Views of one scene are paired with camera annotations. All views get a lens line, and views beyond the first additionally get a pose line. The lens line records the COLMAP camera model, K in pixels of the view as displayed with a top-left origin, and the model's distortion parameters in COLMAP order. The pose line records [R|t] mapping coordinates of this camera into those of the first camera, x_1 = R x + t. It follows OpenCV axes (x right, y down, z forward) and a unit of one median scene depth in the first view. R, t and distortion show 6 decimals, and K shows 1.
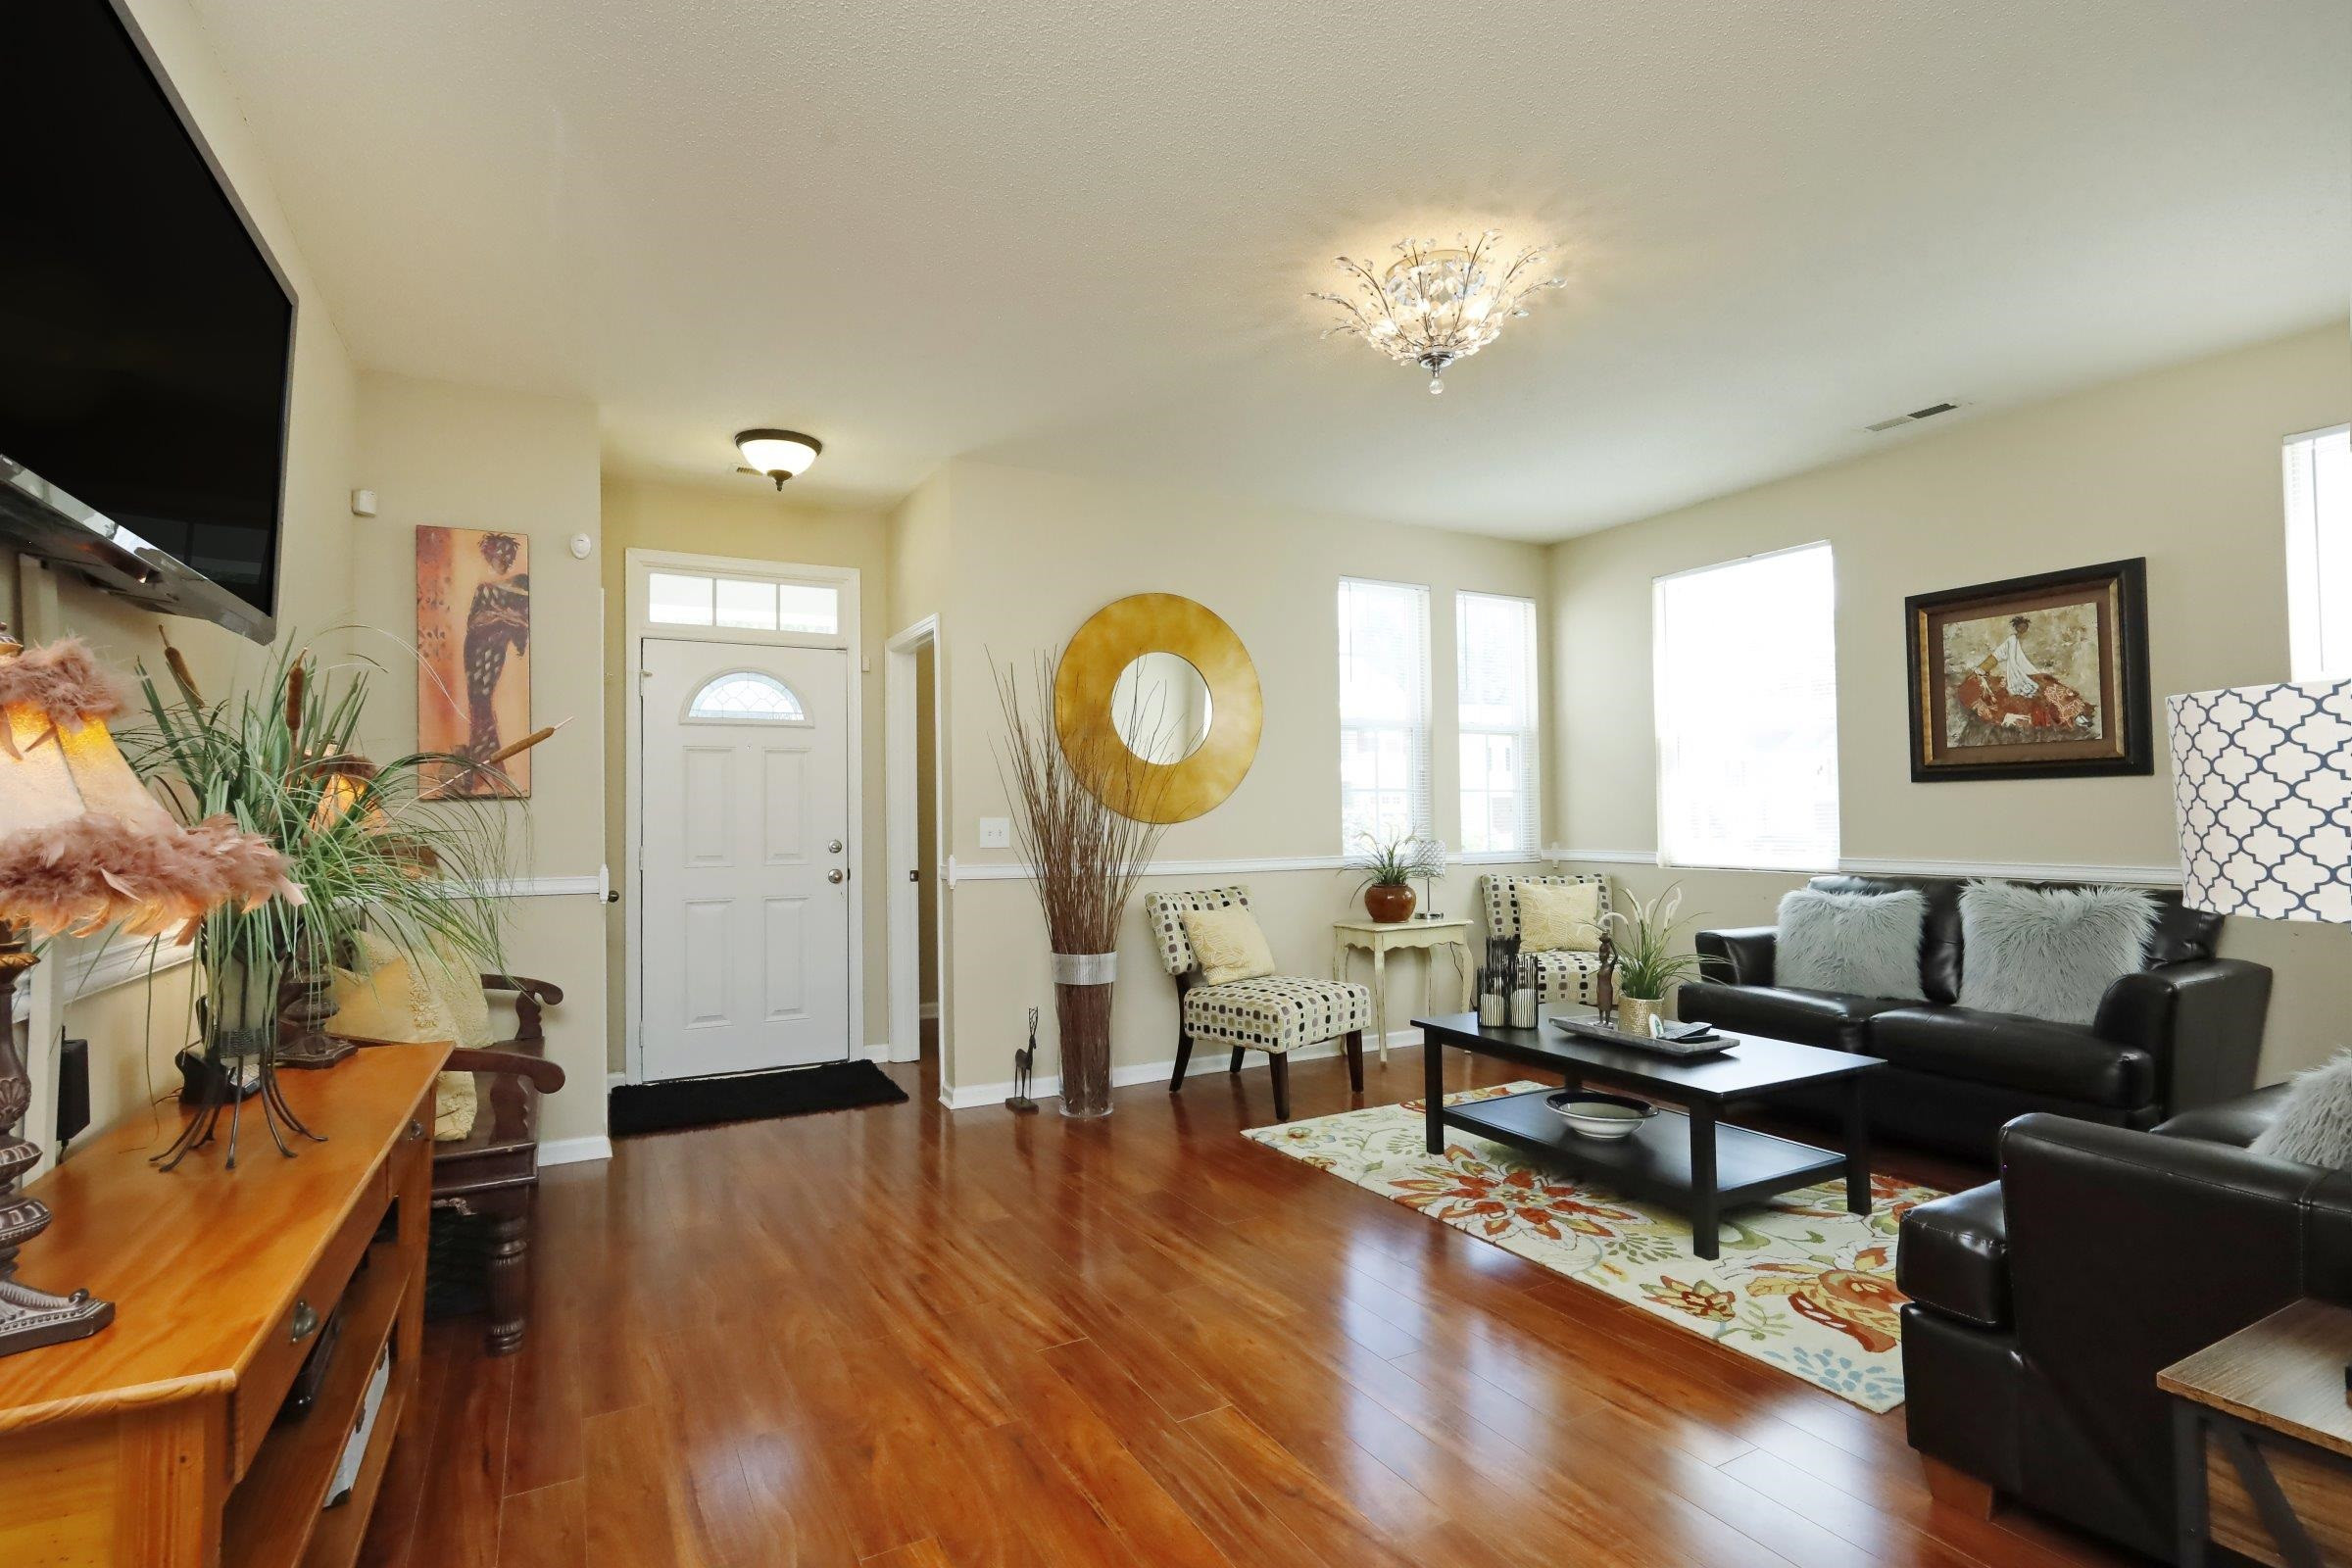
lens RADIAL K [[1076.6, 0, 1178.1], [0, 1076.6, 830.7], [0, 0, 1]] dist [0.000491, -0.000125]
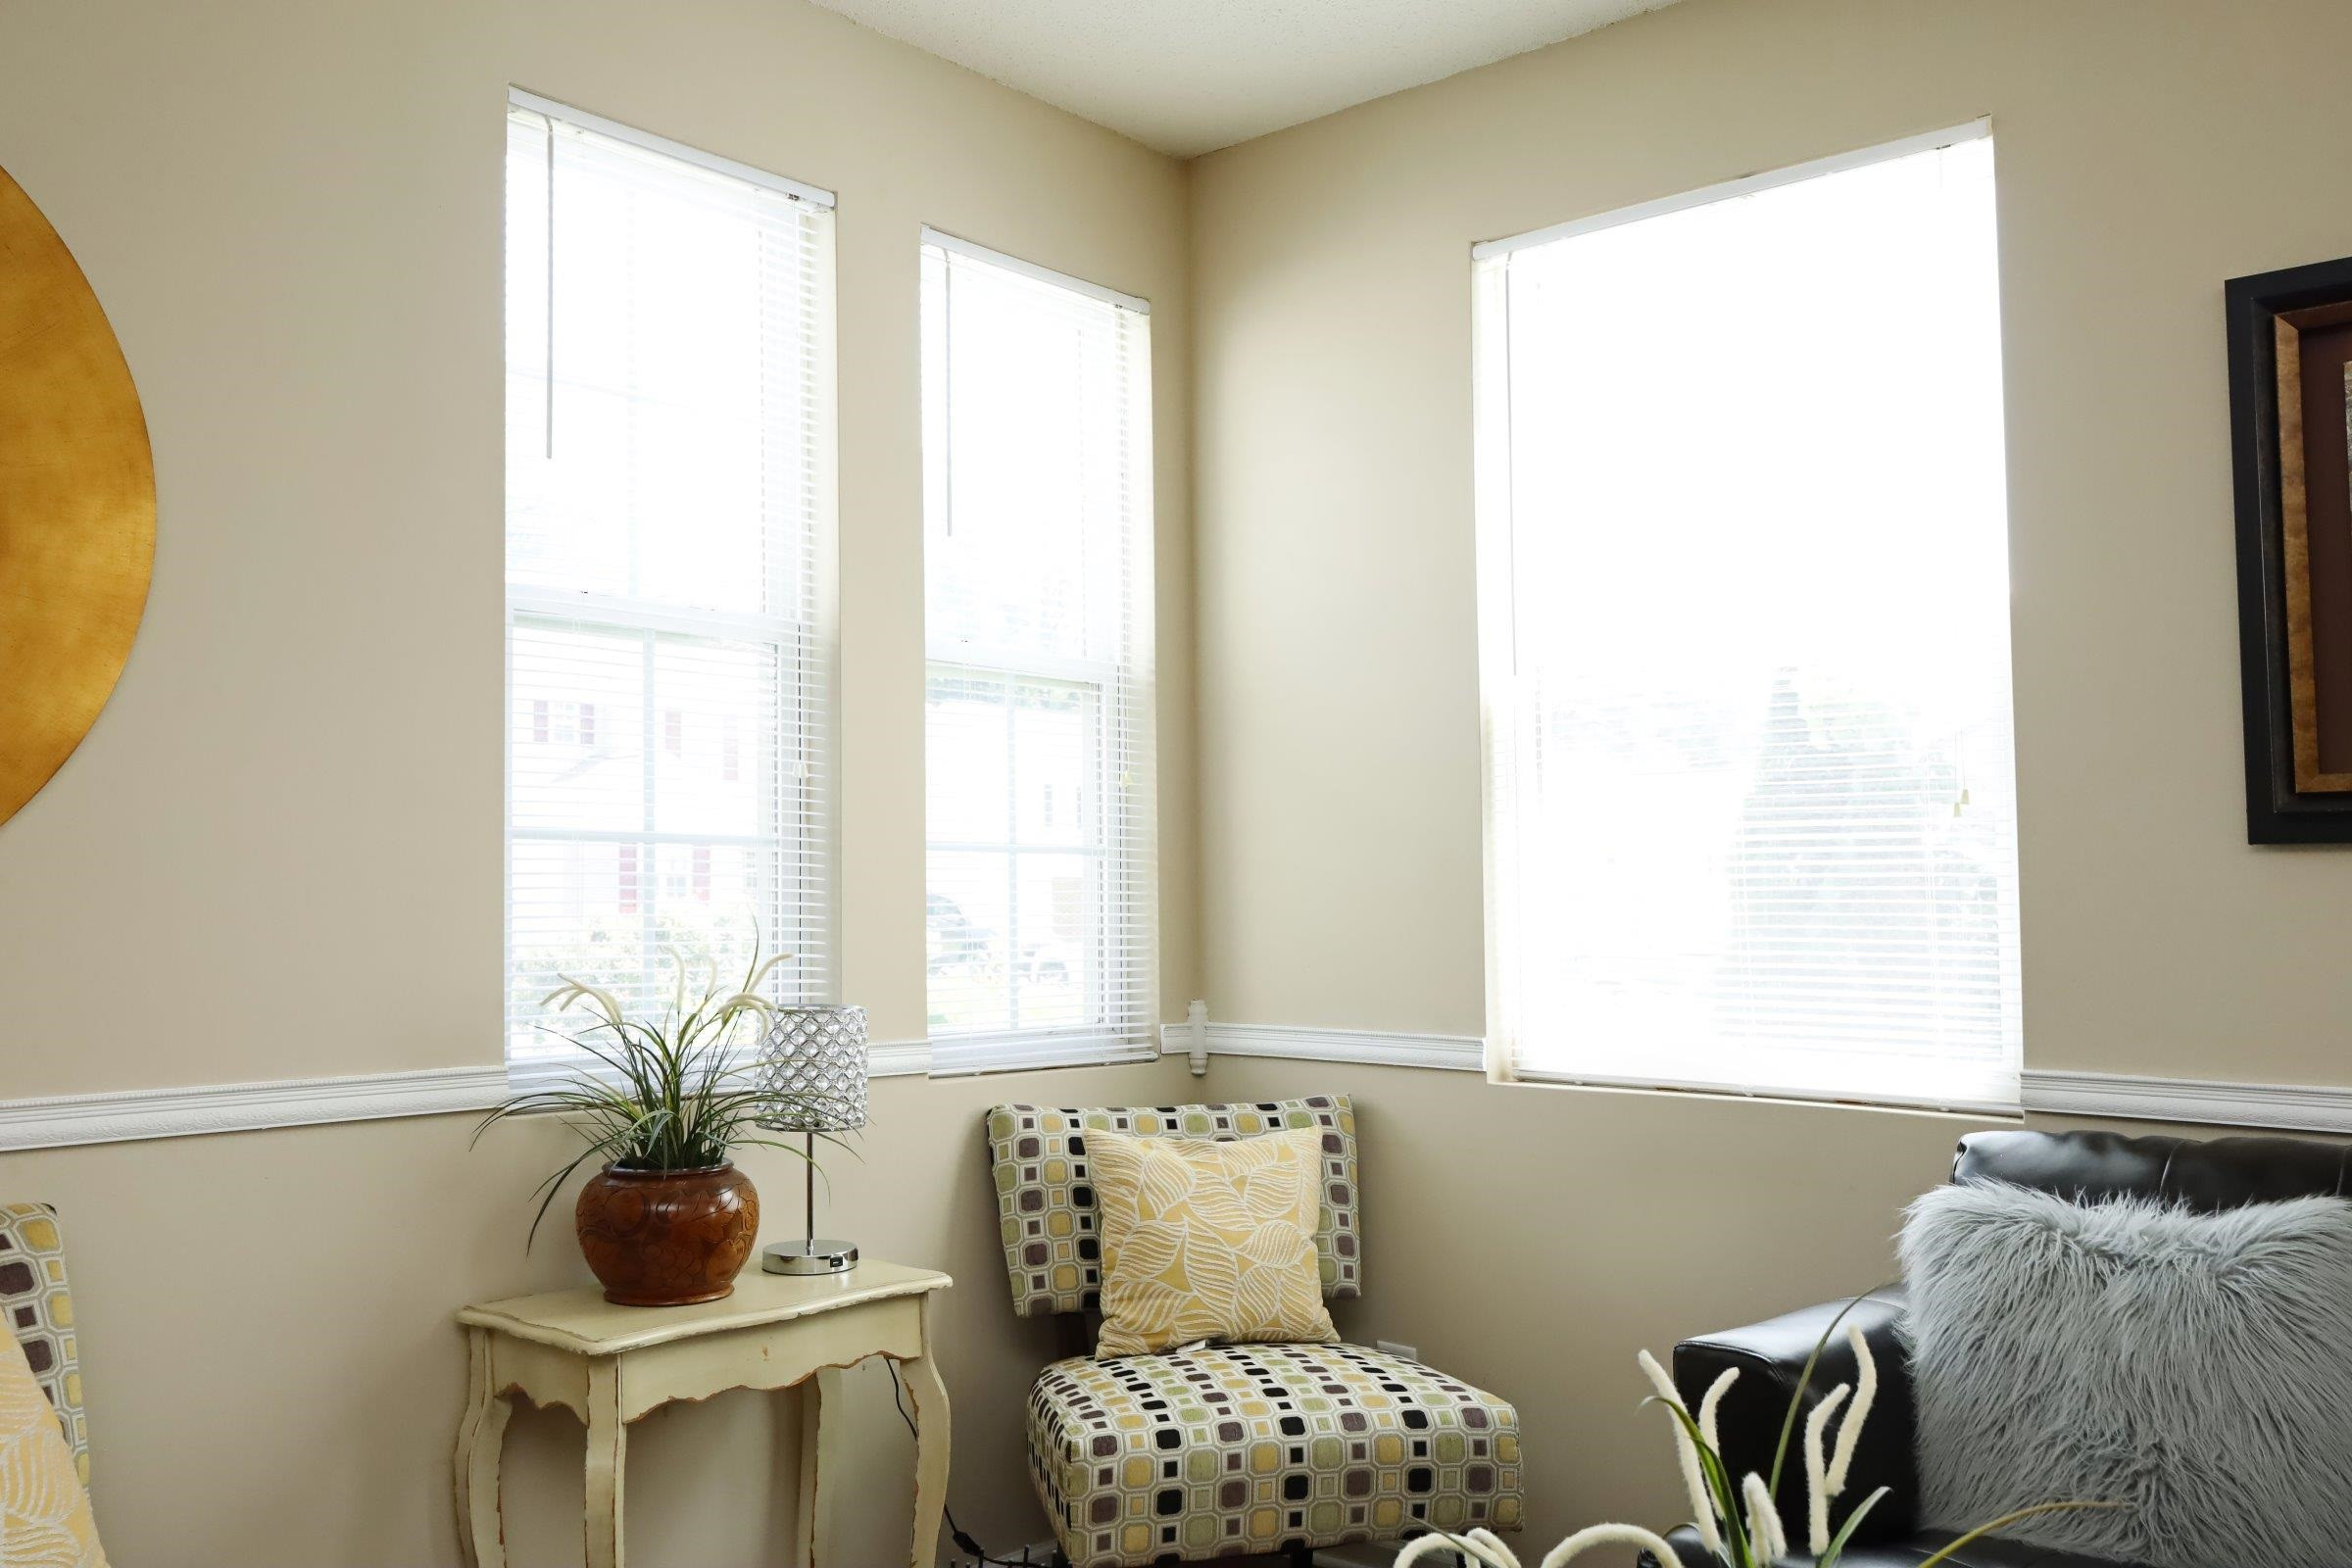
lens RADIAL K [[1857.2, 0, 1172.8], [0, 1857.2, 862.5], [0, 0, 1]] dist [0.003214, 0.000948]
pose [[0.940546, 0.018570, 0.339159, 0.149423], [-0.007164, 0.999367, -0.034850, -0.014032], [-0.339592, 0.030349, 0.940083, 0.472726]]
